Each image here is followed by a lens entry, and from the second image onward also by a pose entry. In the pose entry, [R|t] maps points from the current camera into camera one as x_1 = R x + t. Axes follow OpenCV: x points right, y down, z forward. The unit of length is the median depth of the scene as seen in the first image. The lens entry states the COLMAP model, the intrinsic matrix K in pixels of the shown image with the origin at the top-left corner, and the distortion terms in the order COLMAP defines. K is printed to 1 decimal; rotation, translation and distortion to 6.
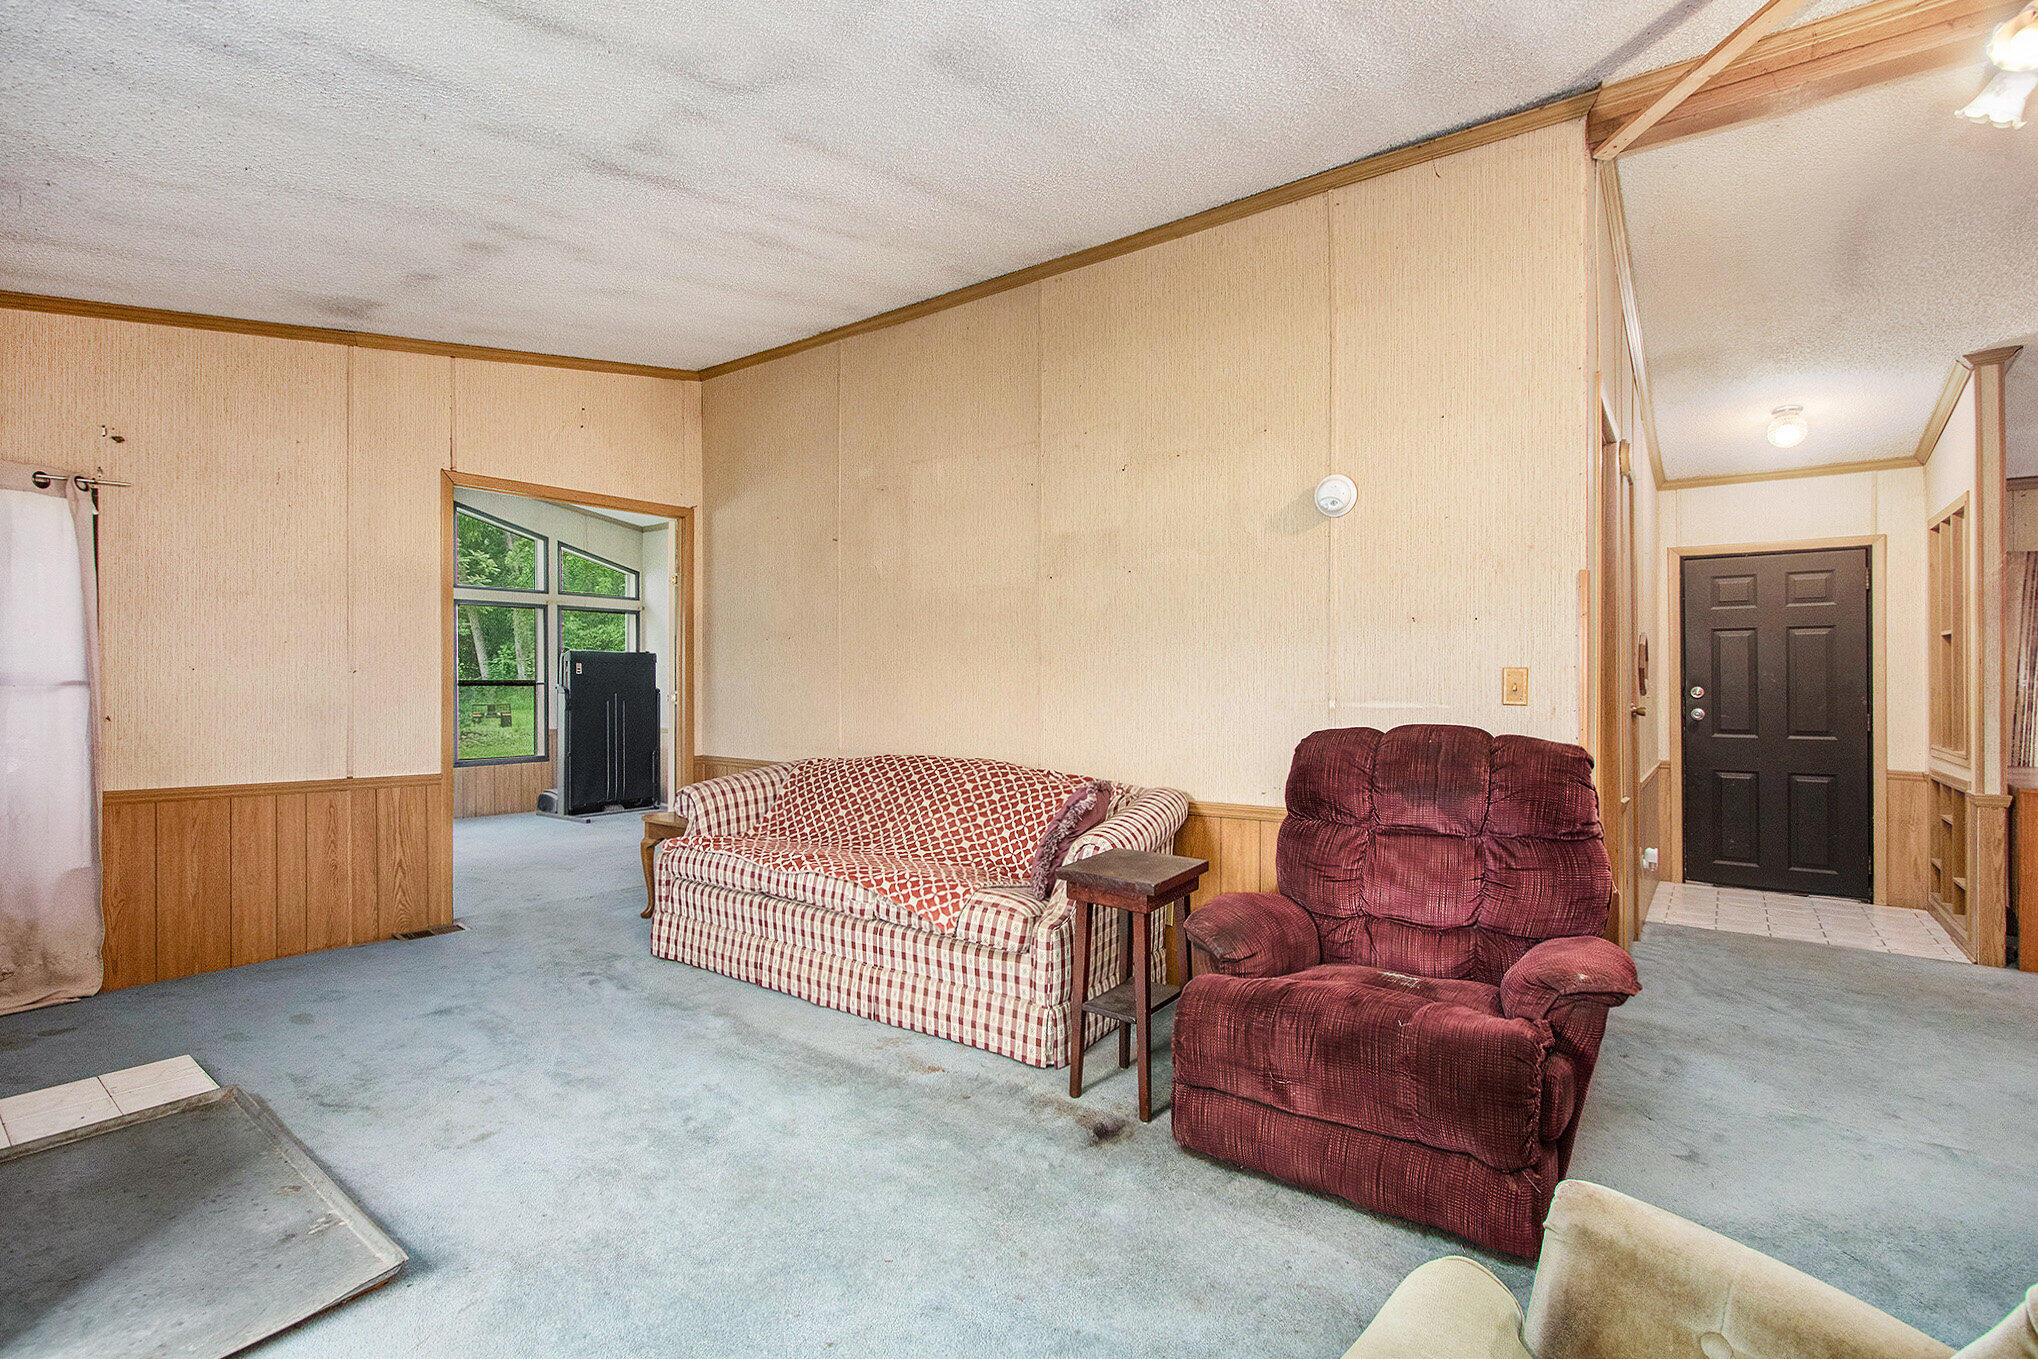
lens RADIAL K [[941.4, 0, 999.8], [0, 941.4, 693.0], [0, 0, 1]] dist [-0.017436, 0.000094]
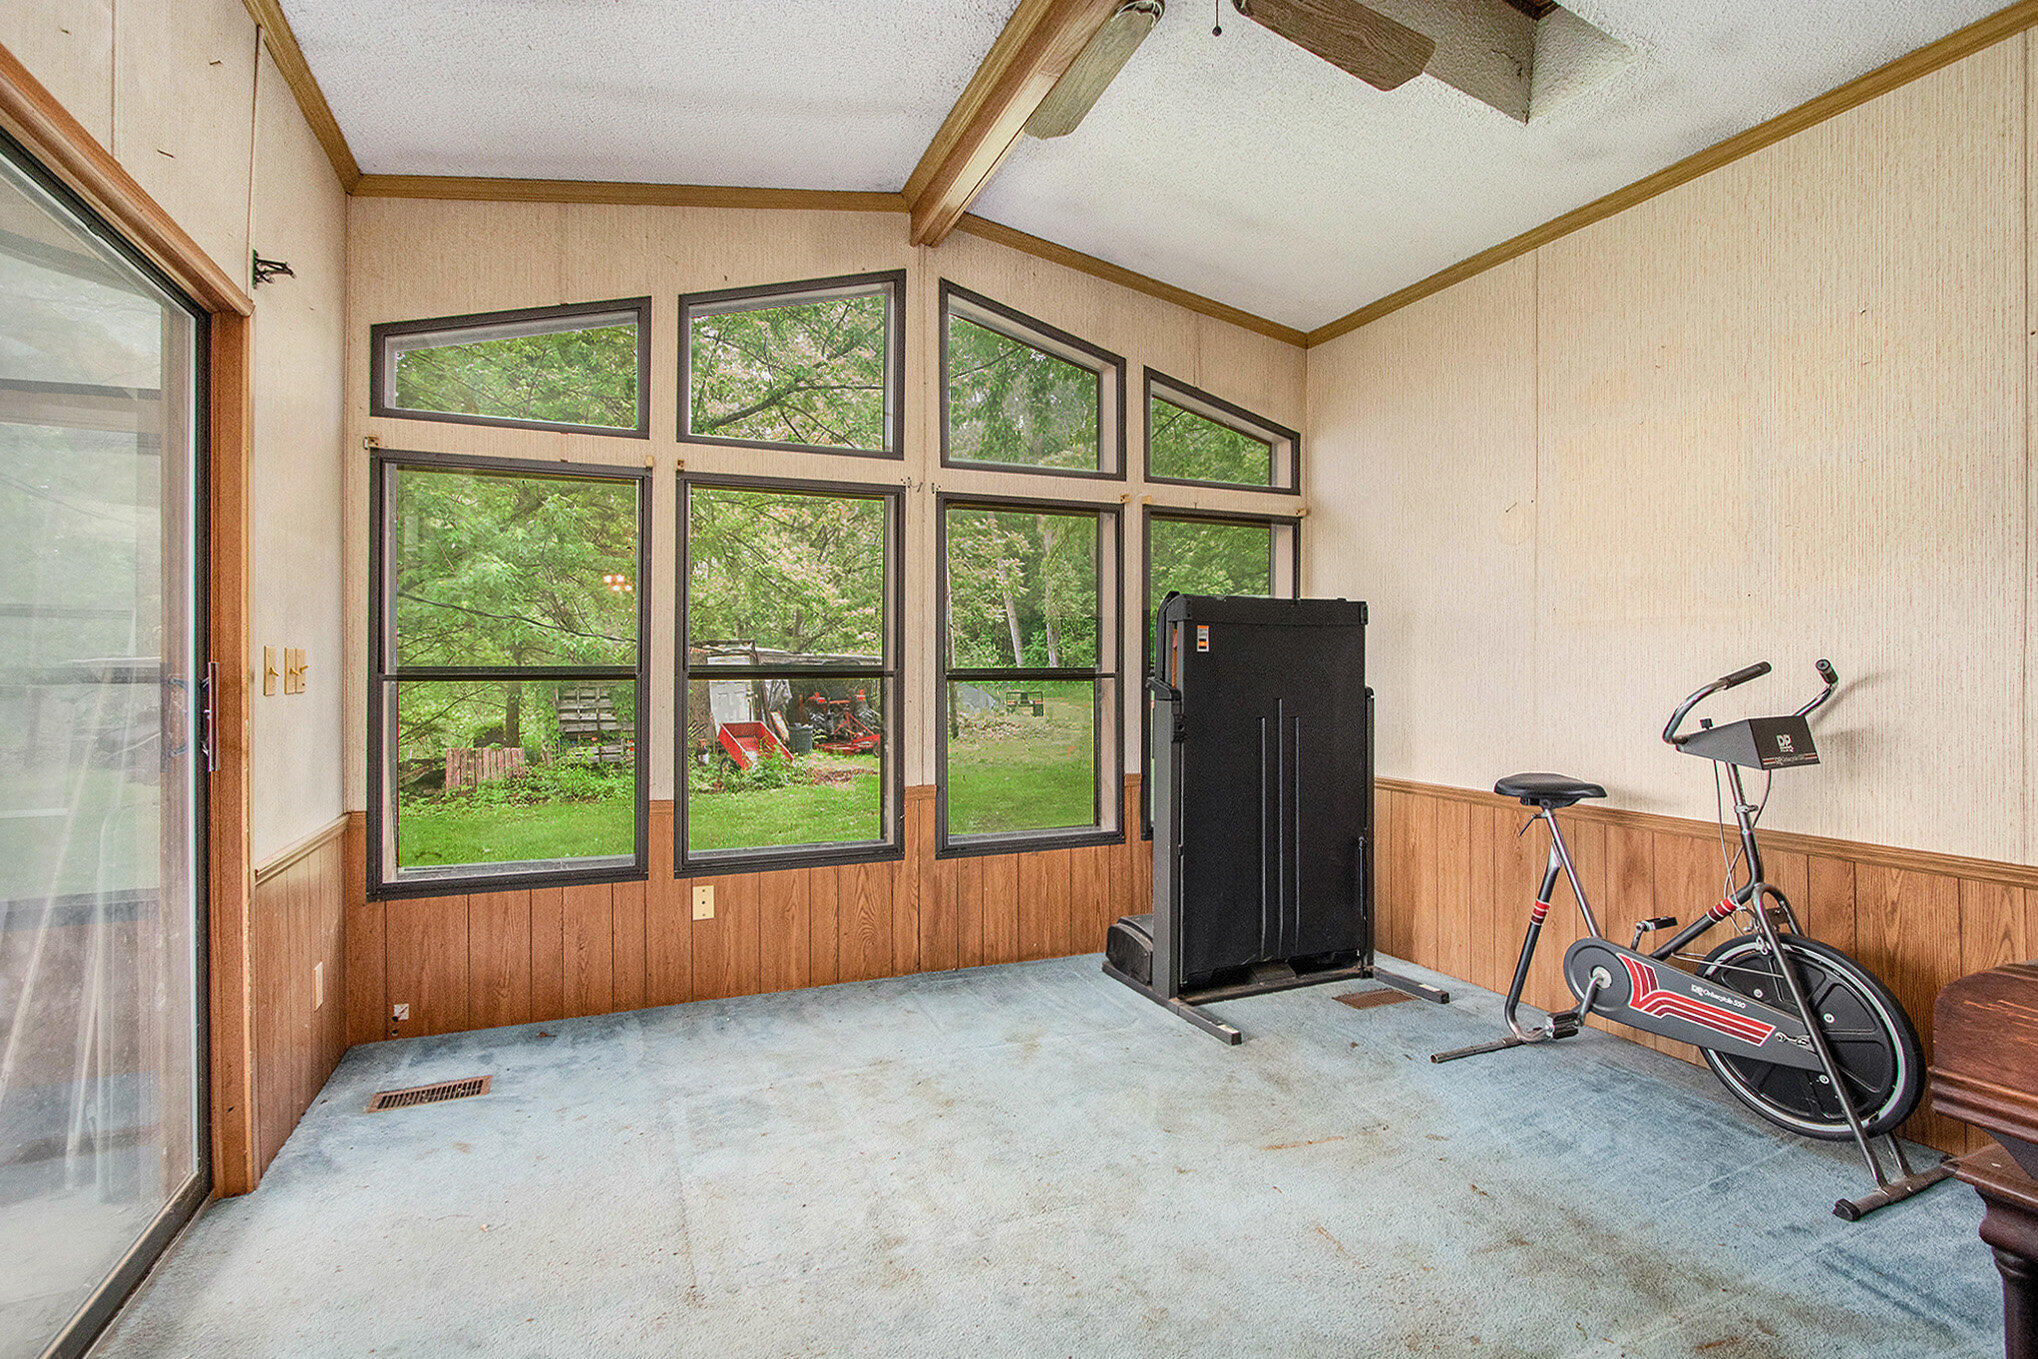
lens RADIAL K [[941.4, 0, 1015.7], [0, 941.4, 674.9], [0, 0, 1]] dist [-0.017436, 0.000094]
pose [[0.873618, 0.004339, -0.486593, -0.300260], [-0.007100, 0.999967, -0.003830, -0.007960], [0.486561, 0.006801, 0.873620, 0.563694]]
